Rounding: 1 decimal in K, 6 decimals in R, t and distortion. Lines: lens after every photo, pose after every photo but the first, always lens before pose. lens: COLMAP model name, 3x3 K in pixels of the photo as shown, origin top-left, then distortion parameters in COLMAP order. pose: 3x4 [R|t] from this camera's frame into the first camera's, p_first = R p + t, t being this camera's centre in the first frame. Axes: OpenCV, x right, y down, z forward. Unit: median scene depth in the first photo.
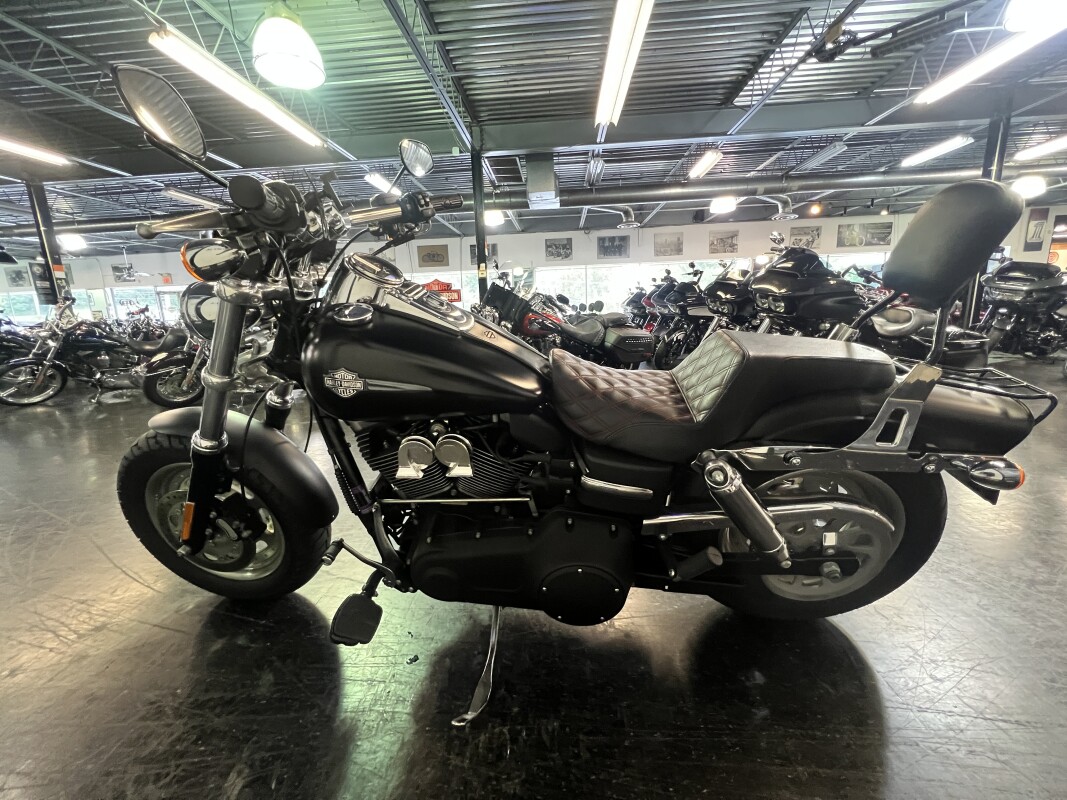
lens RADIAL K [[428.6, 0, 533.5], [0, 428.6, 400.0], [0, 0, 1]] dist [-0.000433, -0.000016]
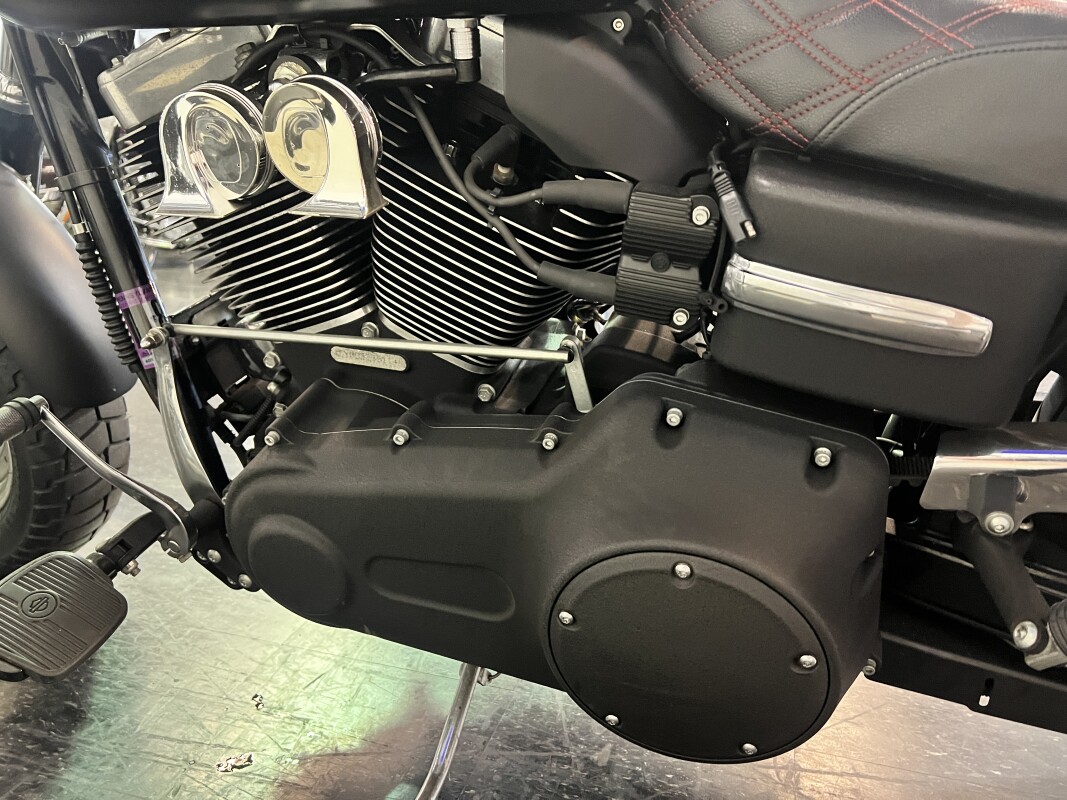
lens RADIAL K [[791.5, 0, 546.7], [0, 791.5, 399.6], [0, 0, 1]] dist [0.078681, -0.141948]
pose [[0.973104, 0.110066, -0.202370, 0.108230], [-0.097546, 0.992705, 0.070865, 0.238366], [0.208693, -0.049218, 0.976742, 0.430316]]
